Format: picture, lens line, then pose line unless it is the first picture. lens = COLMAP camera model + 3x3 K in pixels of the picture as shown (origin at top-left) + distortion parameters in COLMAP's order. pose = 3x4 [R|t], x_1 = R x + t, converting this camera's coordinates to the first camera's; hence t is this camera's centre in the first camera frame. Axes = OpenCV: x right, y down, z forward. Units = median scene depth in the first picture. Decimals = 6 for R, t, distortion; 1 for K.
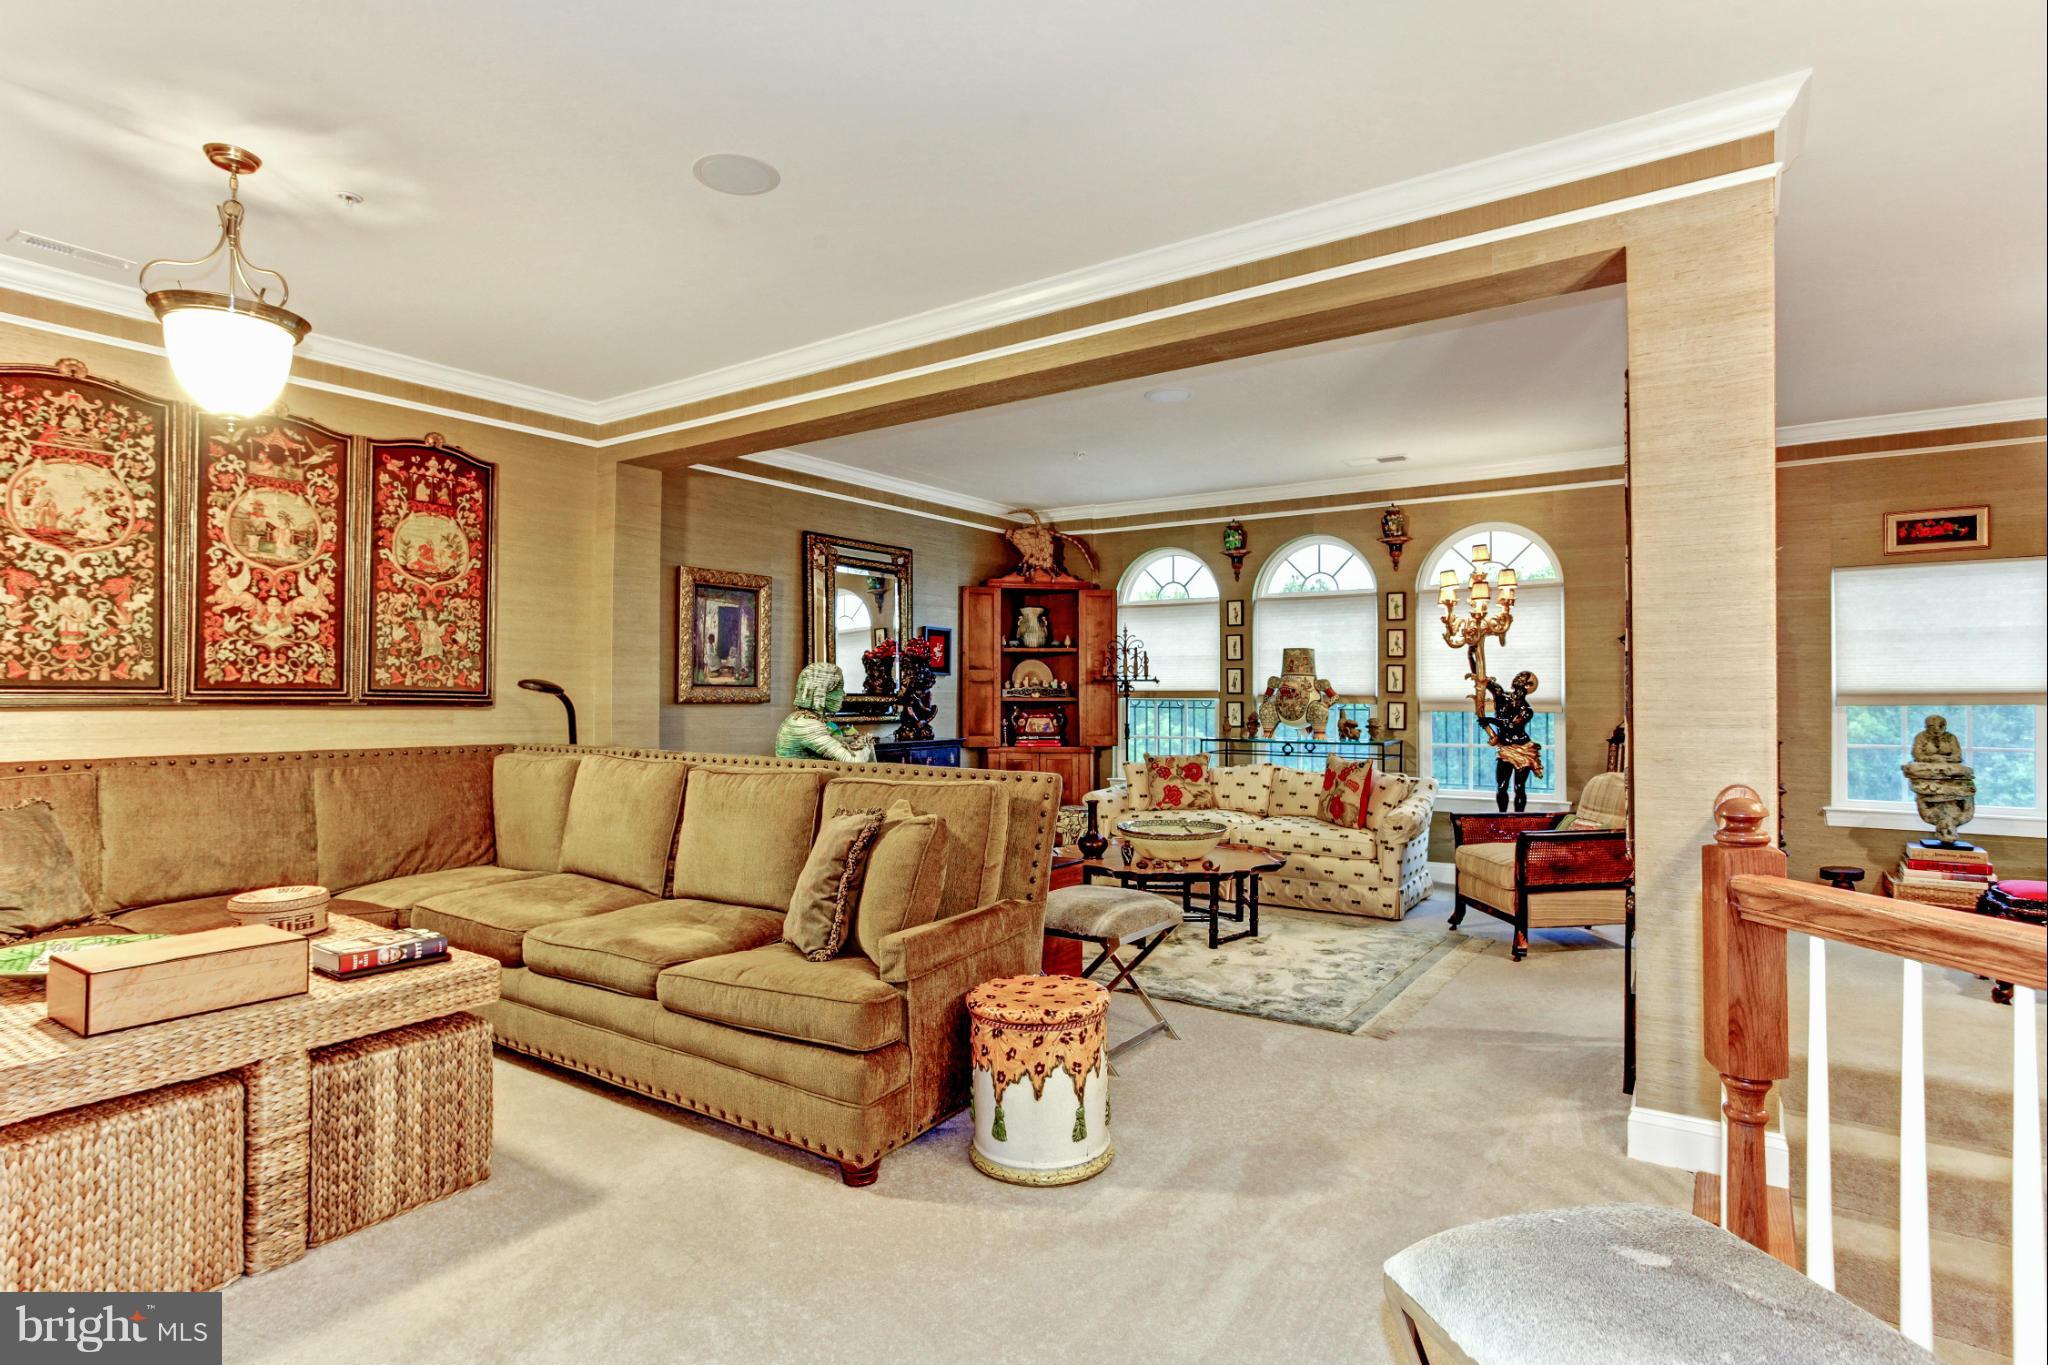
lens RADIAL K [[1021.9, 0, 1000.6], [0, 1021.9, 675.1], [0, 0, 1]] dist [-0.052232, 0.029267]
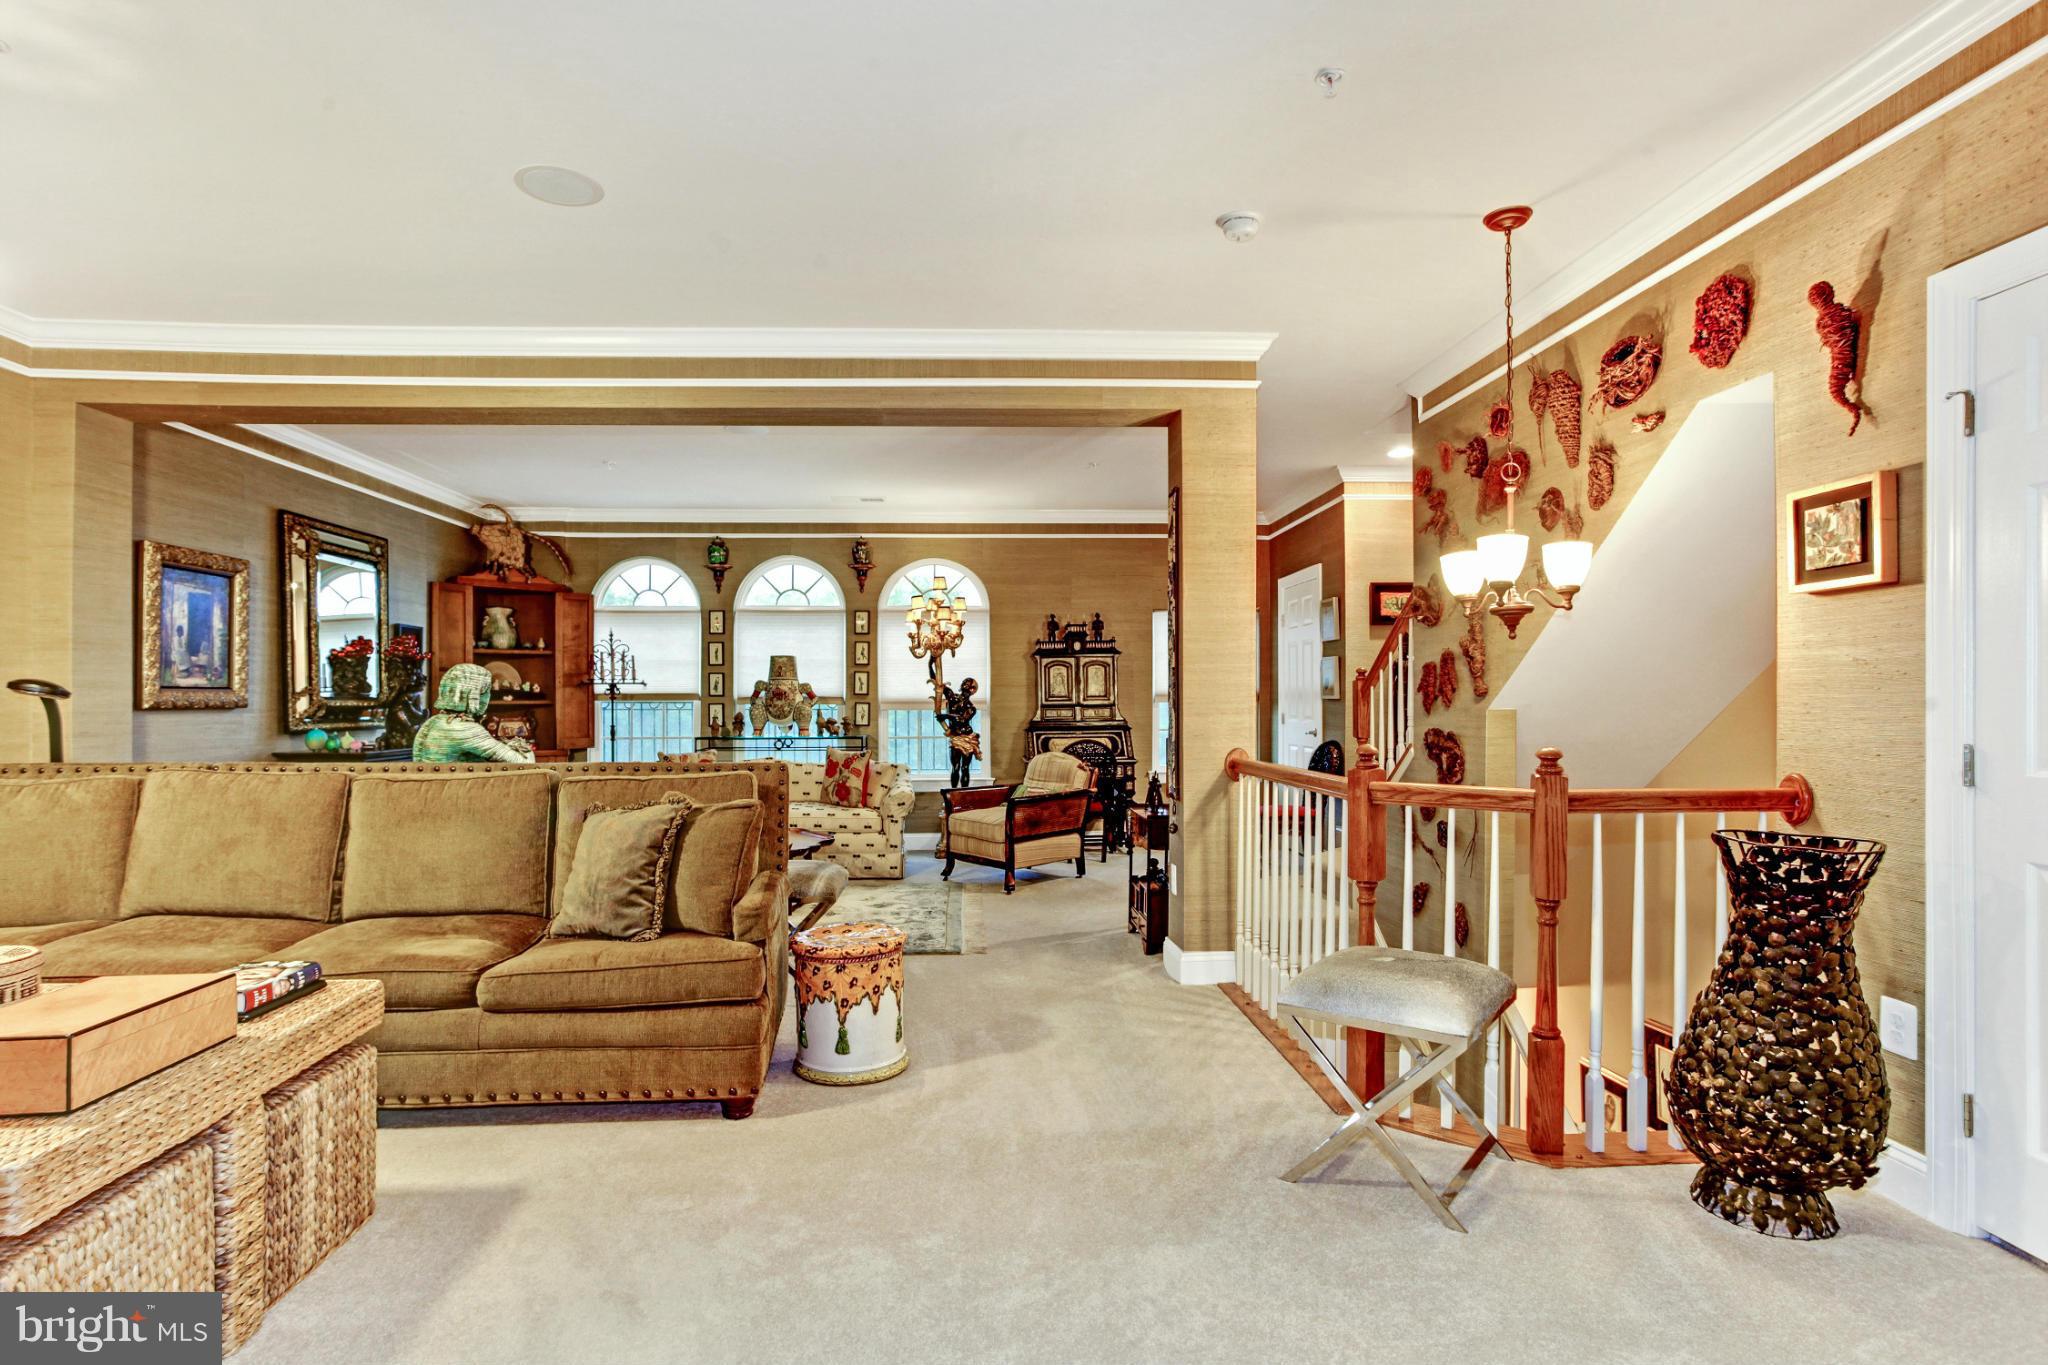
lens RADIAL K [[1021.9, 0, 970.6], [0, 1021.9, 690.9], [0, 0, 1]] dist [-0.052232, 0.029267]
pose [[0.796119, -0.000326, 0.605140, -0.354054], [-0.007022, 0.999928, 0.009777, 0.000503], [-0.605099, -0.012033, 0.796059, -0.044434]]
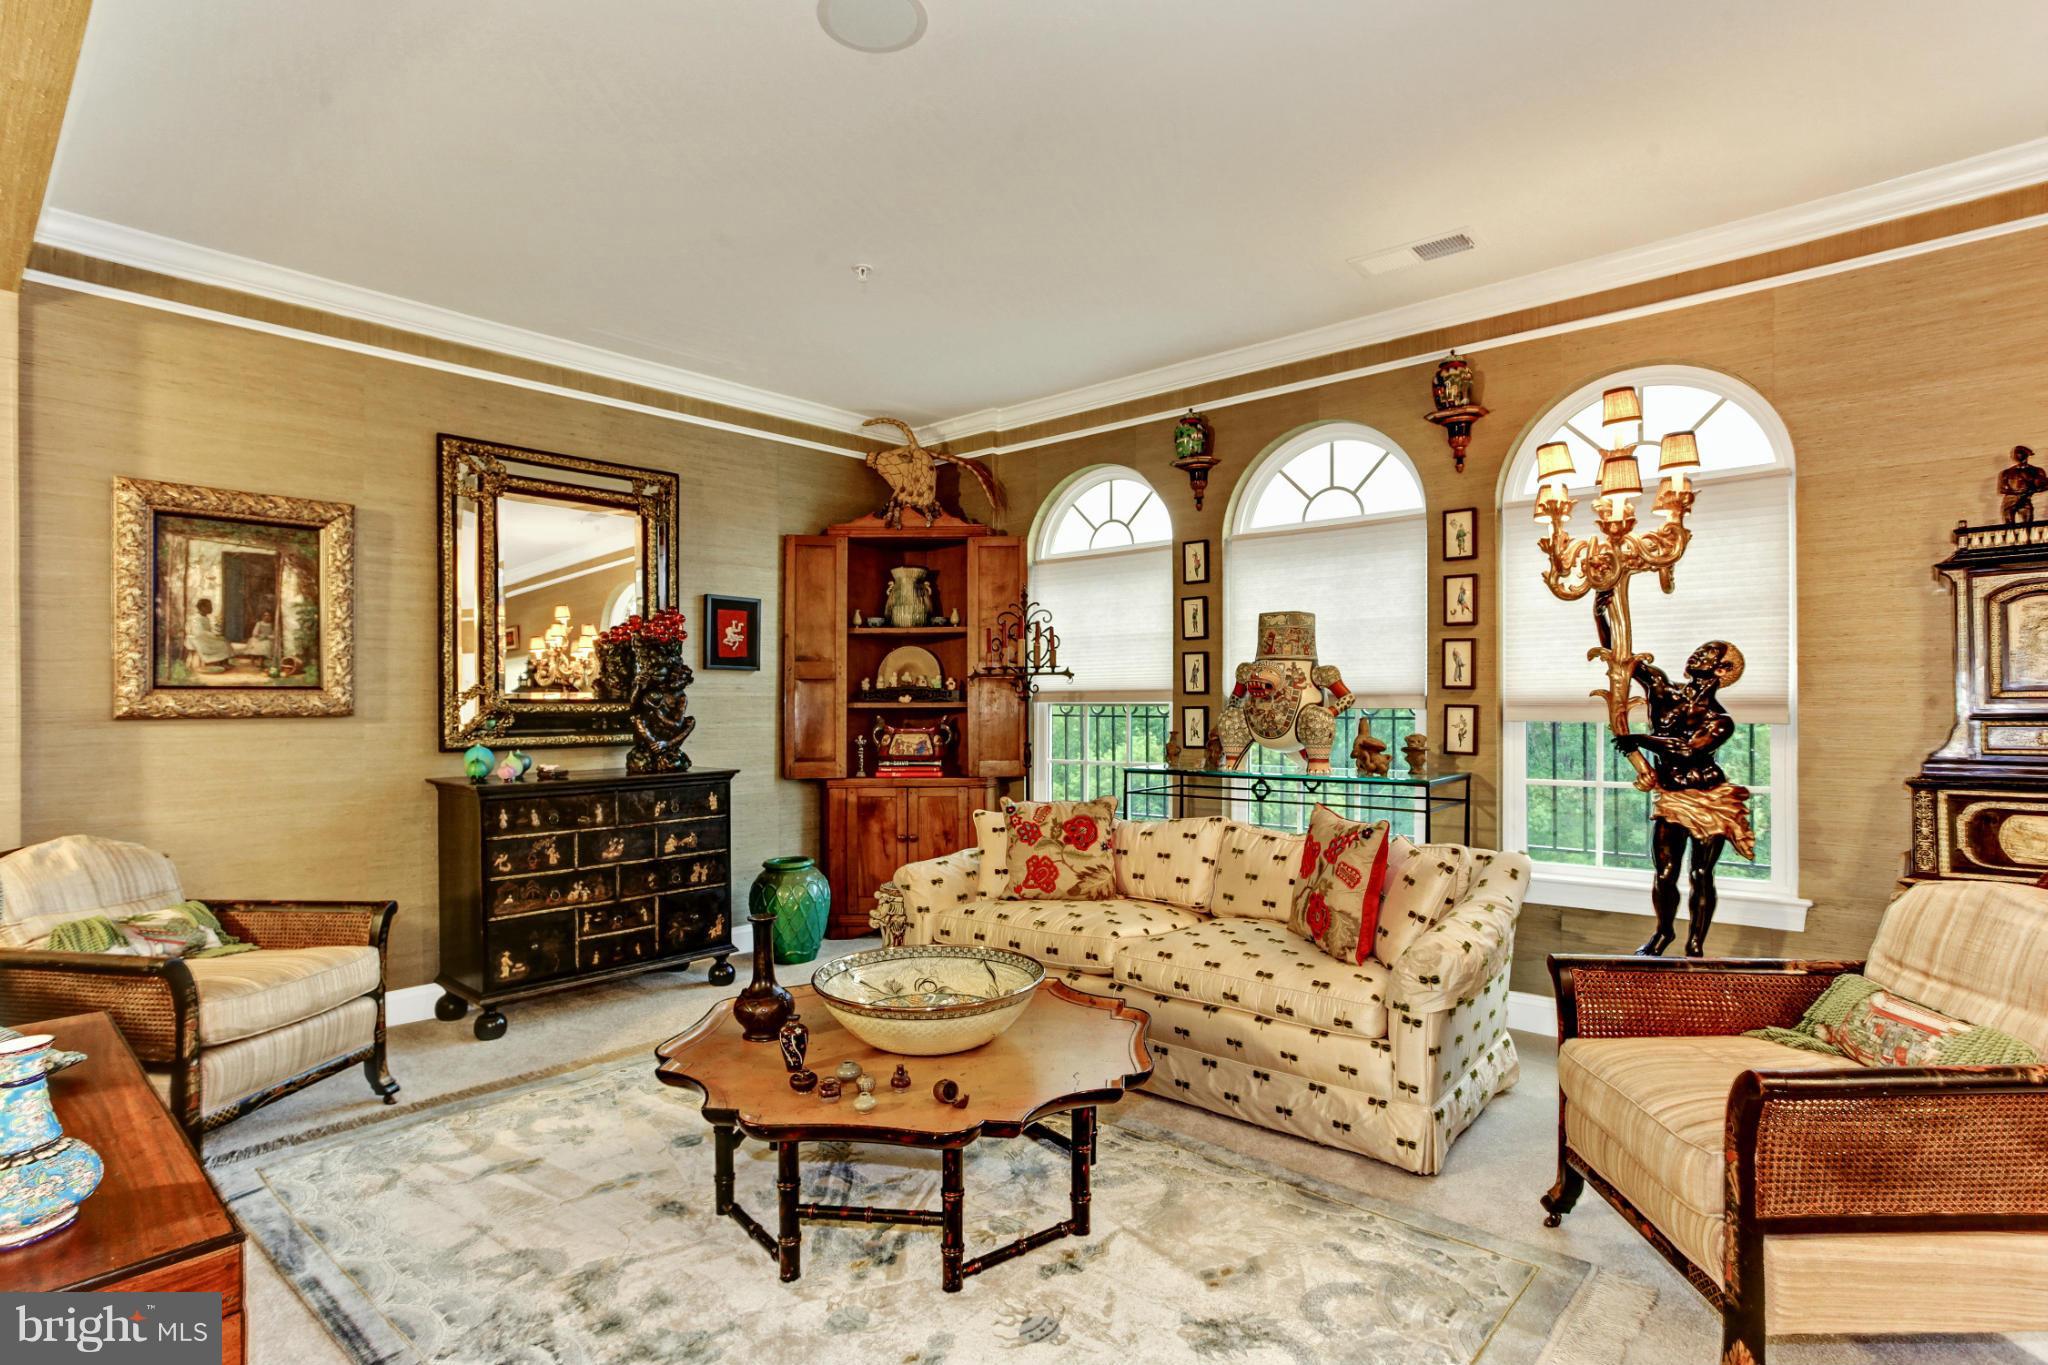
lens RADIAL K [[1021.9, 0, 1006.9], [0, 1021.9, 708.4], [0, 0, 1]] dist [-0.052232, 0.029267]
pose [[0.994900, -0.009036, -0.100464, 0.301113], [0.011624, 0.999615, 0.025196, 0.017207], [0.100198, -0.026235, 0.994622, 0.641041]]
